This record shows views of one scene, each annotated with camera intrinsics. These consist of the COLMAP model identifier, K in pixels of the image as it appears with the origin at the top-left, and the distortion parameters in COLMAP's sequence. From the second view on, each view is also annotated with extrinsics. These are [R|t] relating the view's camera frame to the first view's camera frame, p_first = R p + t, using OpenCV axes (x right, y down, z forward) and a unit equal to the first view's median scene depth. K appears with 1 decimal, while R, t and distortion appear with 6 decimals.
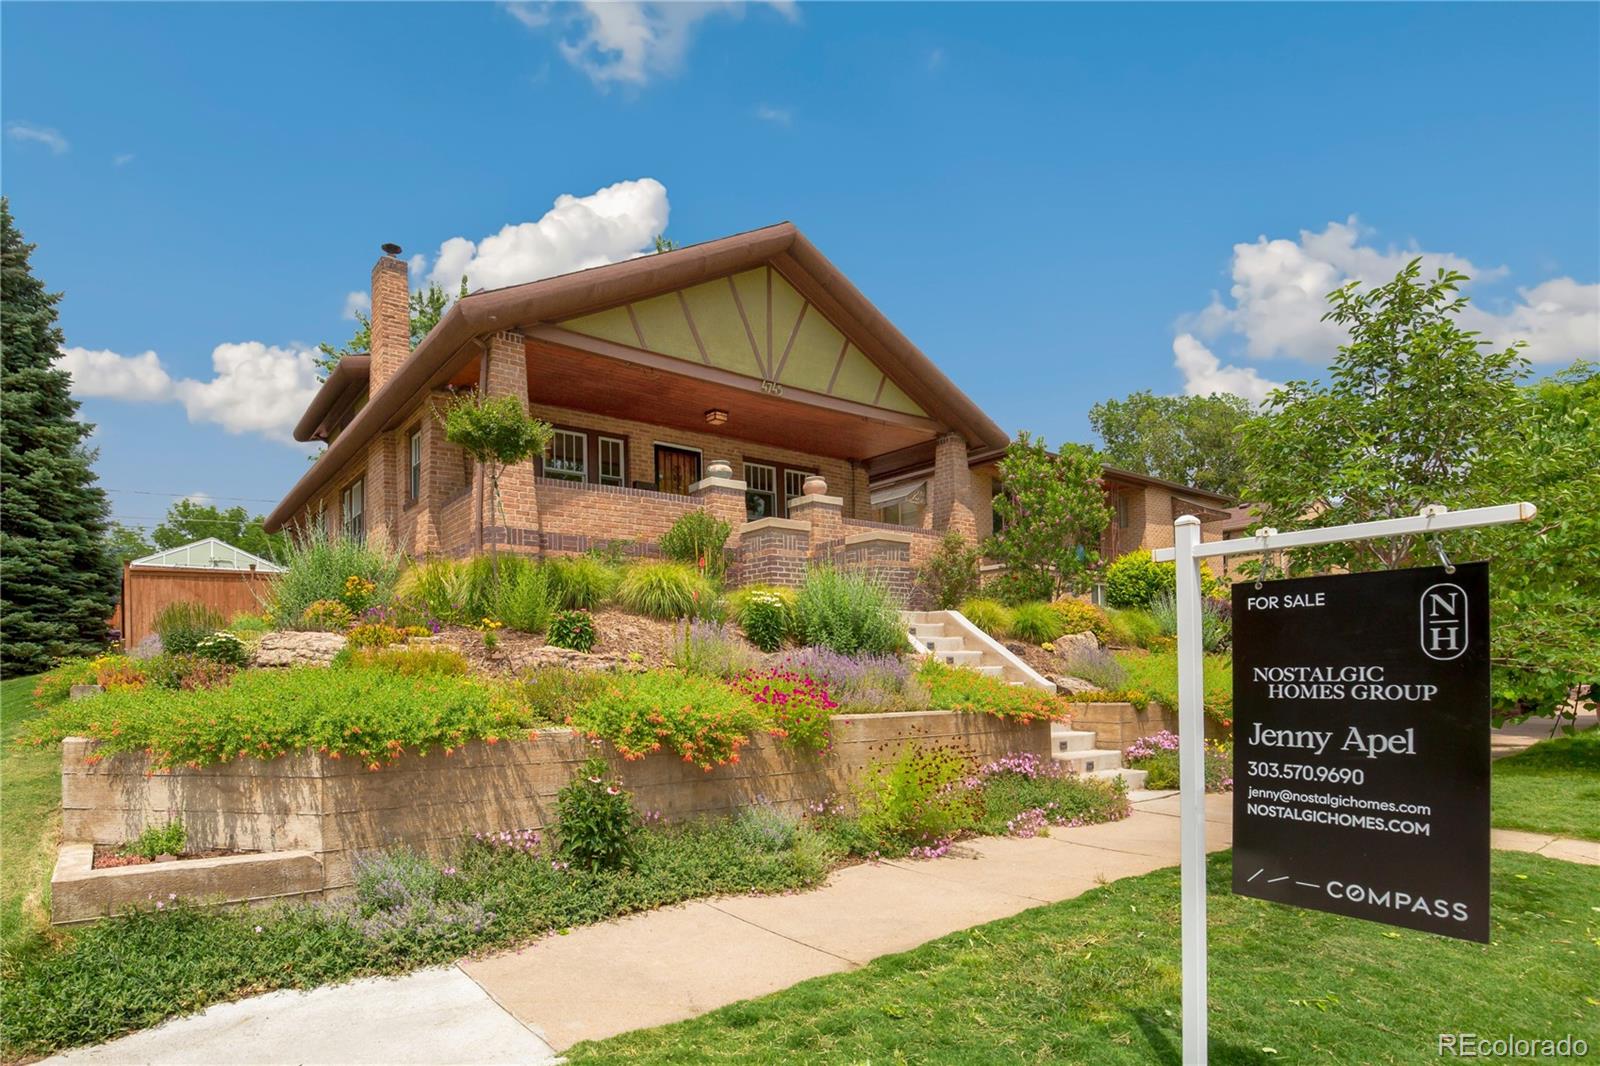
lens RADIAL K [[865.0, 0, 800.9], [0, 865.0, 670.4], [0, 0, 1]] dist [-0.002942, -0.000277]
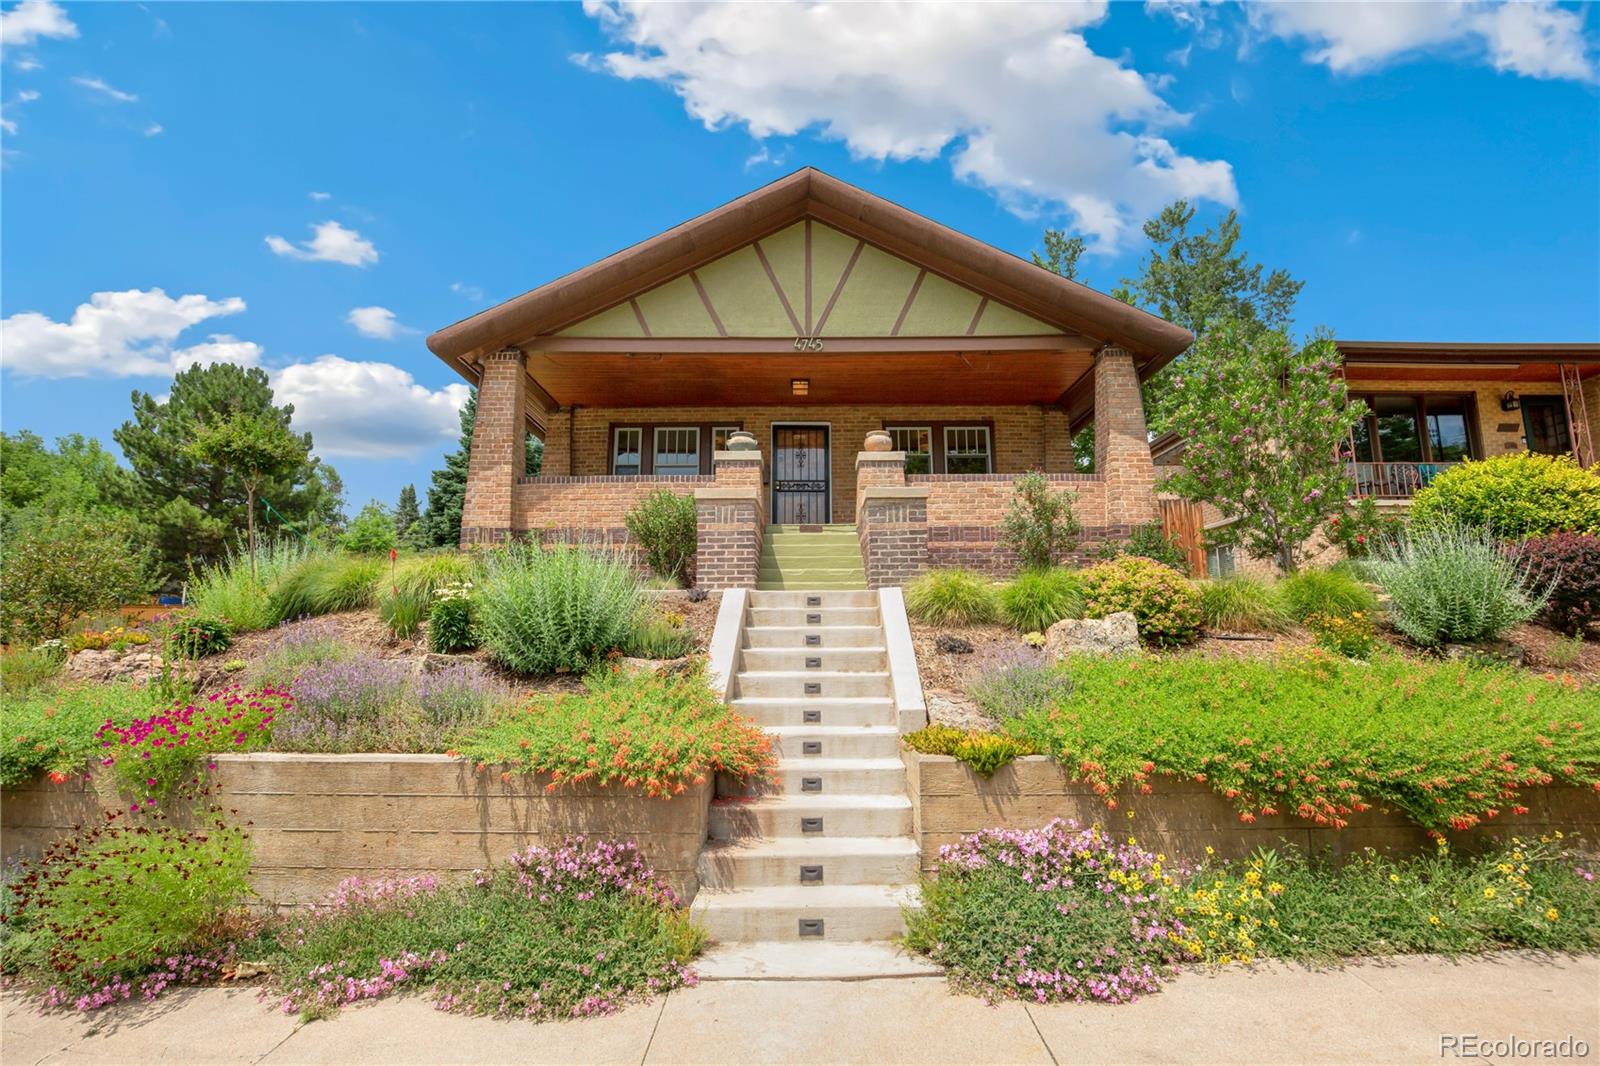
lens RADIAL K [[761.4, 0, 800.0], [0, 761.4, 533.0], [0, 0, 1]] dist [-0.023835, -0.000068]
pose [[0.791702, -0.081135, -0.605496, 0.440328], [-0.000609, 0.991036, -0.133591, -0.026984], [0.610908, 0.106133, 0.784556, 0.410379]]
